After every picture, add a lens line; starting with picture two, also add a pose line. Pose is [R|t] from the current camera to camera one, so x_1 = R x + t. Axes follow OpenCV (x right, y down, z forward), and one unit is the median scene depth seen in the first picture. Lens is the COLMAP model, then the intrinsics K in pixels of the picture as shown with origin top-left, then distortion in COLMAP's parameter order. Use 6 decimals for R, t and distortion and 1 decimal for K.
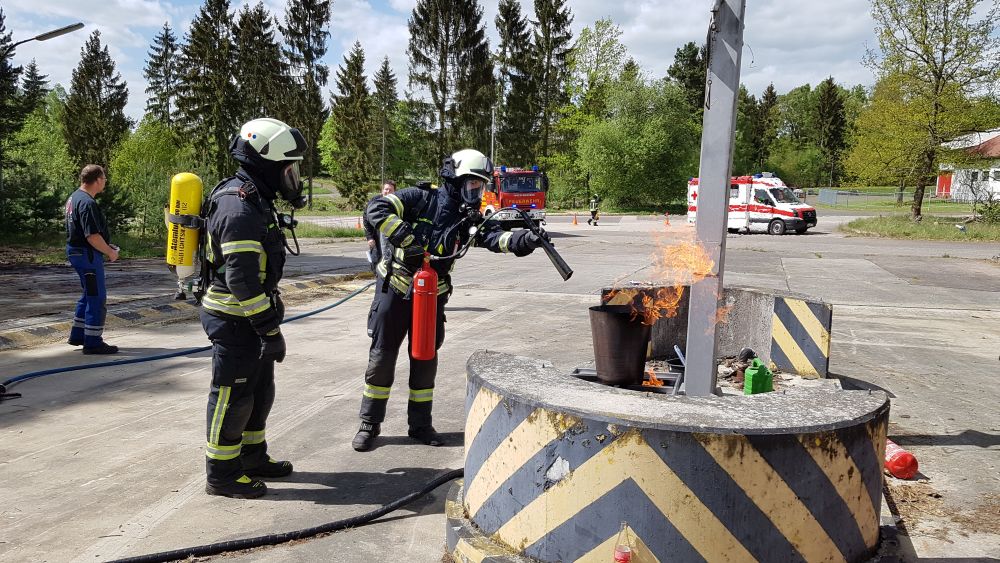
lens RADIAL K [[777.4, 0, 511.1], [0, 777.4, 292.5], [0, 0, 1]] dist [0.070143, -0.098129]
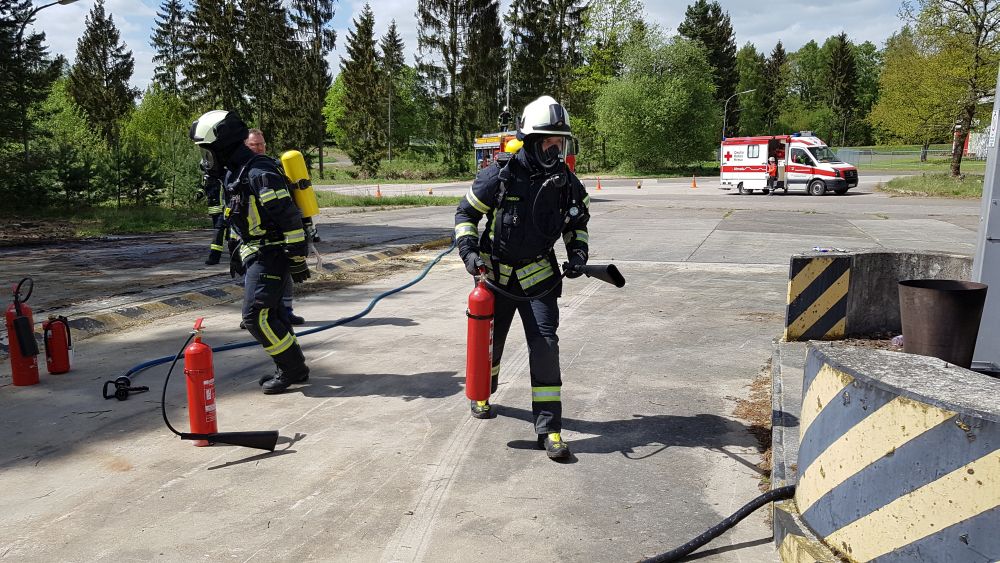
lens RADIAL K [[785.3, 0, 504.2], [0, 785.3, 288.7], [0, 0, 1]] dist [0.057592, -0.078379]
pose [[0.999749, -0.014043, -0.017469, -0.012255], [0.014679, 0.999214, 0.036813, -0.000468], [0.016938, -0.037061, 0.999169, 0.007379]]
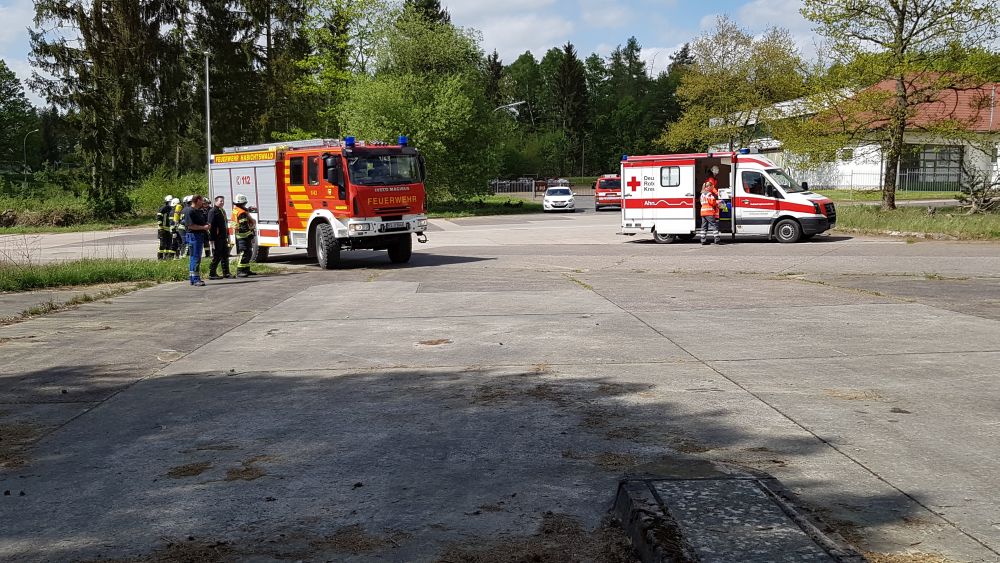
lens RADIAL K [[1020.5, 0, 532.4], [0, 1020.5, 281.6], [0, 0, 1]] dist [0.066039, -0.008349]
pose [[0.940553, -0.055221, 0.335129, -0.054461], [0.067163, 0.997450, -0.024141, -0.015193], [-0.332941, 0.045214, 0.941863, 0.122775]]
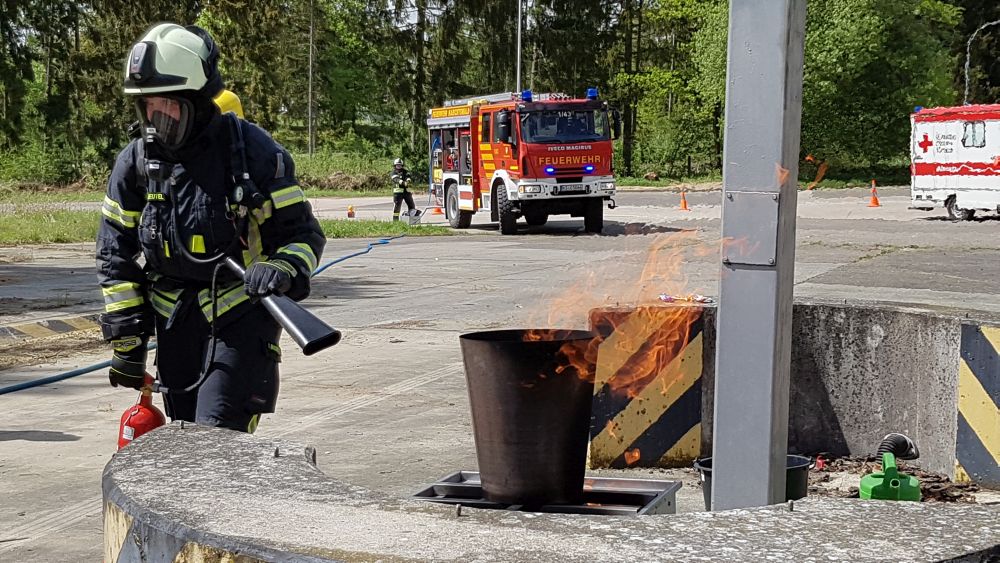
lens RADIAL K [[1564.1, 0, 474.5], [0, 1564.1, 299.1], [0, 0, 1]] dist [0.103005, -0.183503]
pose [[0.998081, -0.008842, -0.061292, 0.006851], [0.006816, 0.999426, -0.033180, 0.001246], [0.061550, 0.032698, 0.997568, 0.003925]]
